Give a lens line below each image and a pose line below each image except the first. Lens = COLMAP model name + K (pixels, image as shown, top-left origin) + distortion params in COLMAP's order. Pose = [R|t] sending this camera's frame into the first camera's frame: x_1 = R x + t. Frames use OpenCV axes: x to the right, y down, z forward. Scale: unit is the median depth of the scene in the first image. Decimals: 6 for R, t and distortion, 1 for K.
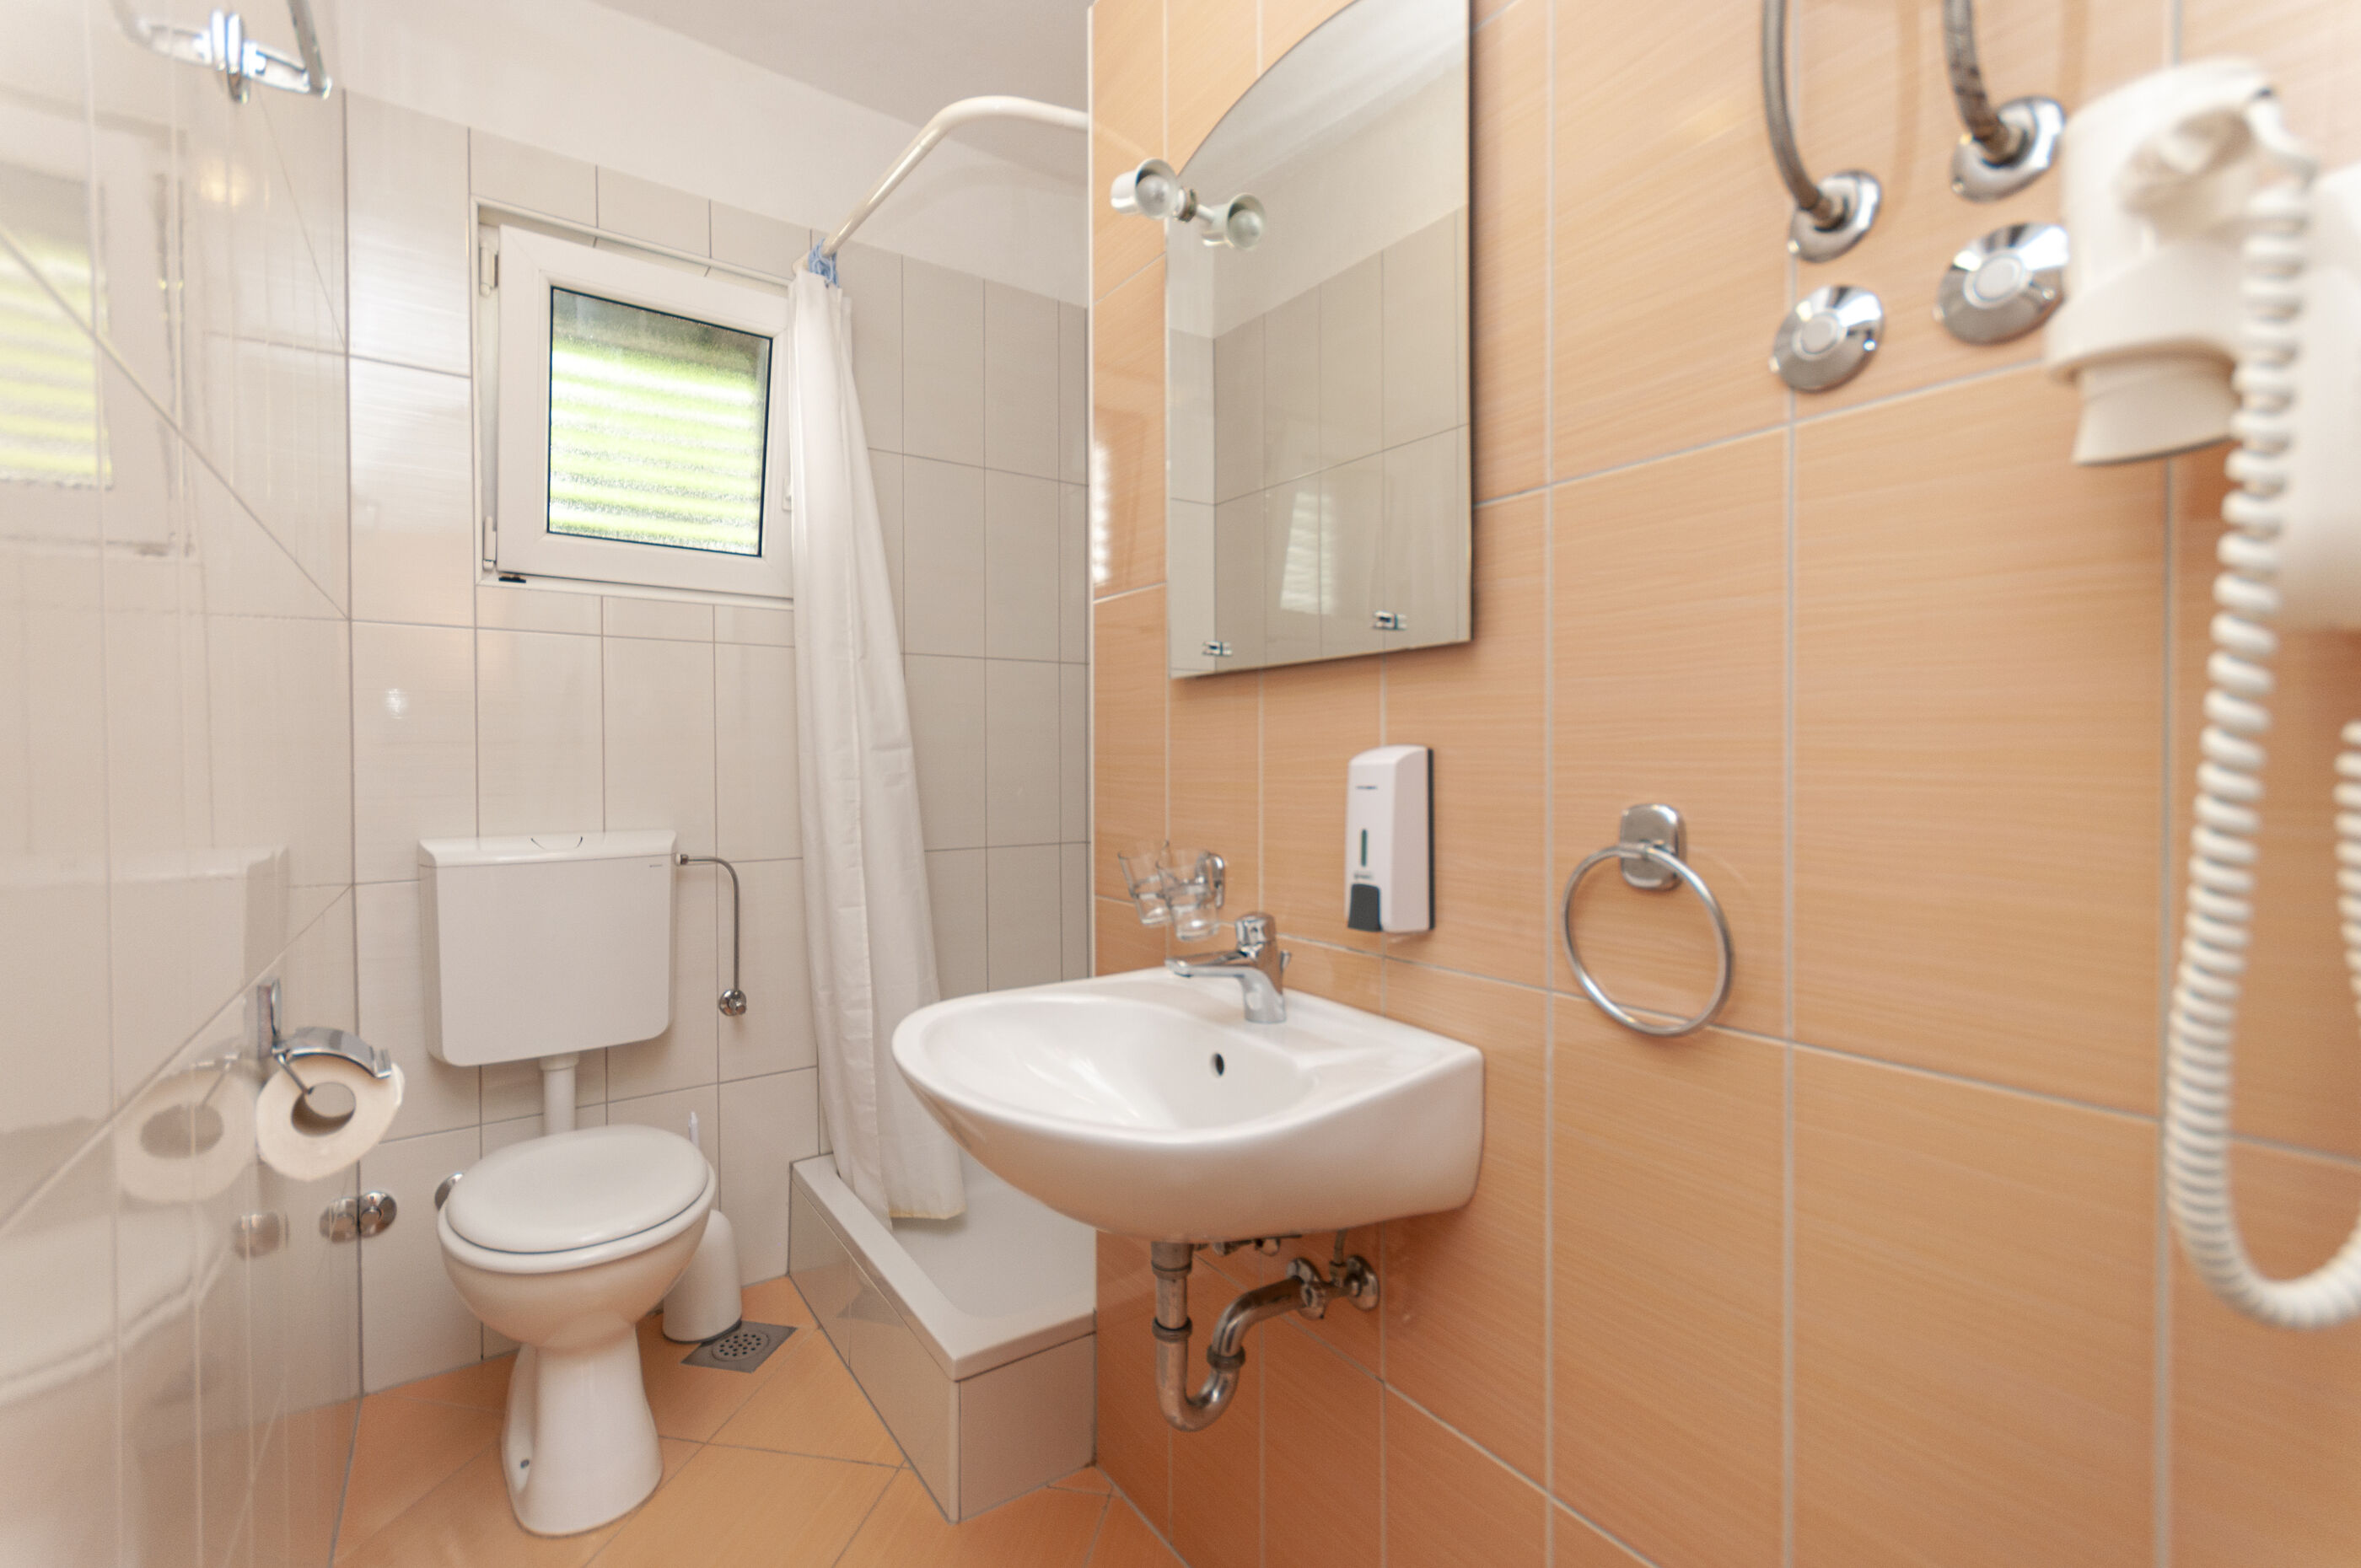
lens RADIAL K [[1032.7, 0, 1144.1], [0, 1032.7, 745.1], [0, 0, 1]] dist [0.002719, -0.000847]
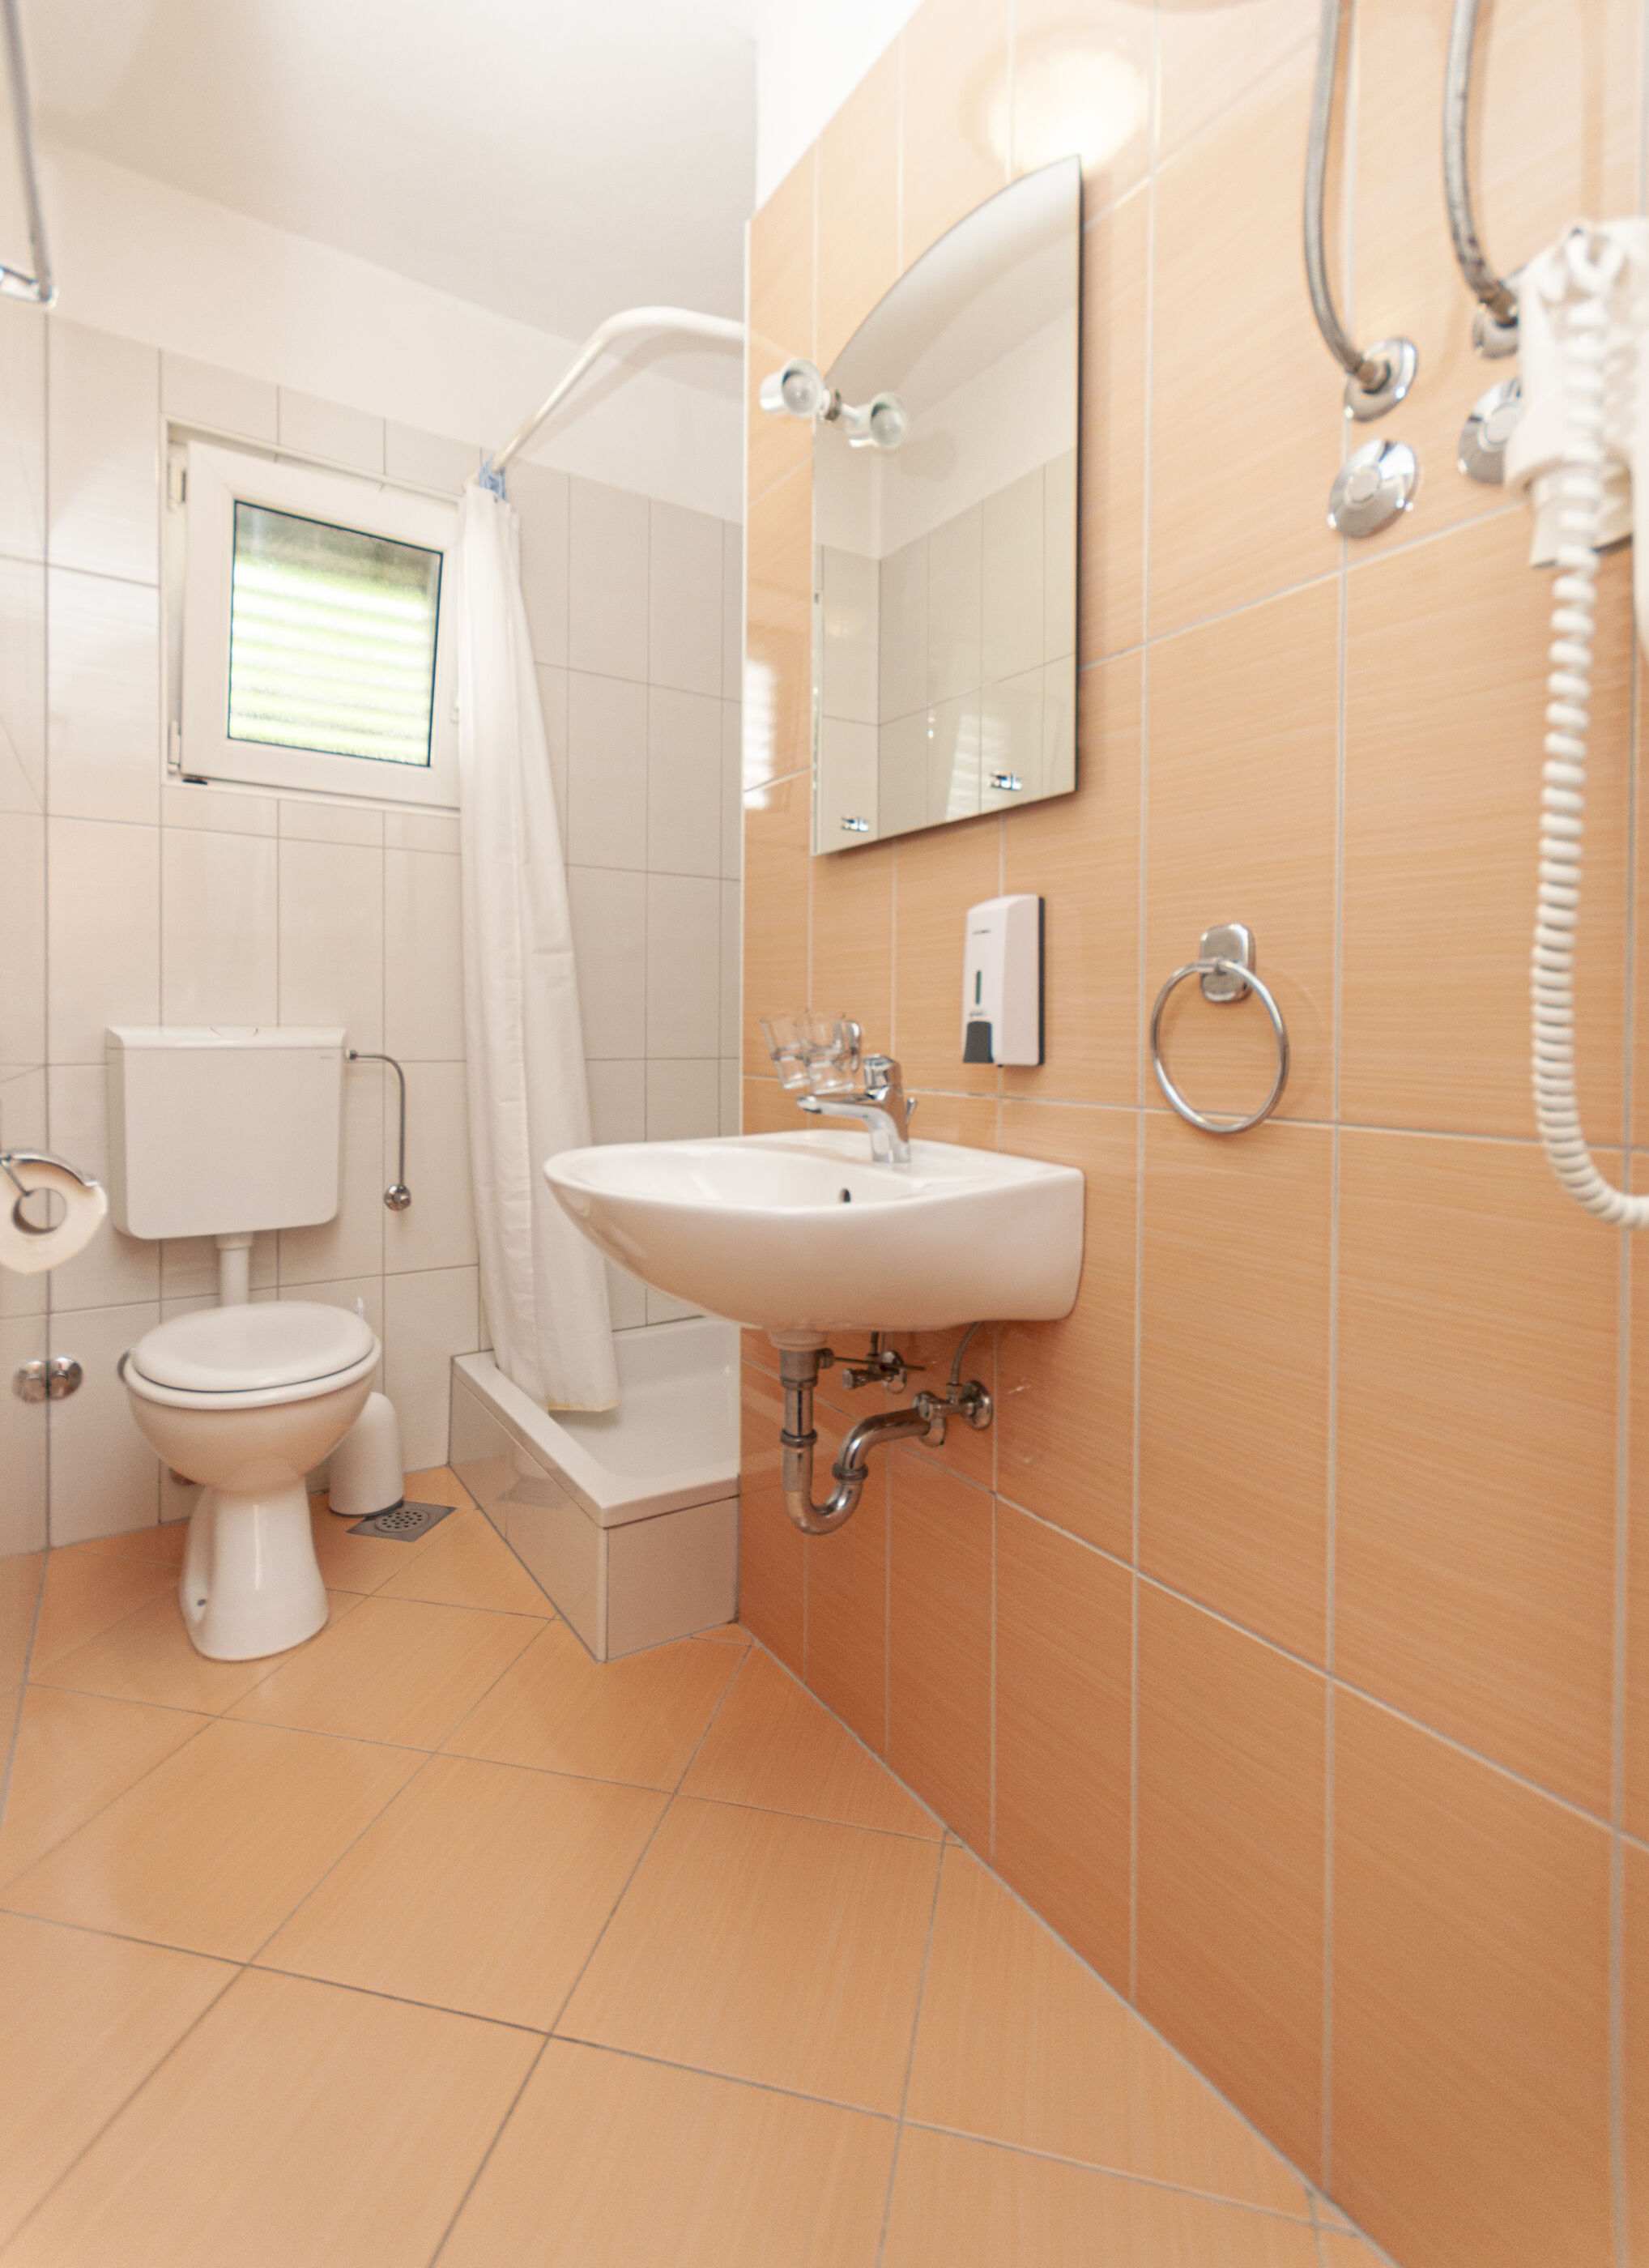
lens RADIAL K [[1213.2, 0, 824.5], [0, 1213.2, 1134.0], [0, 0, 1]] dist [-0.000667, 0.001415]
pose [[0.999271, 0.011180, -0.036498, 0.080736], [-0.011158, 0.999937, 0.000815, 0.204612], [0.036505, -0.000407, 0.999333, -0.221629]]
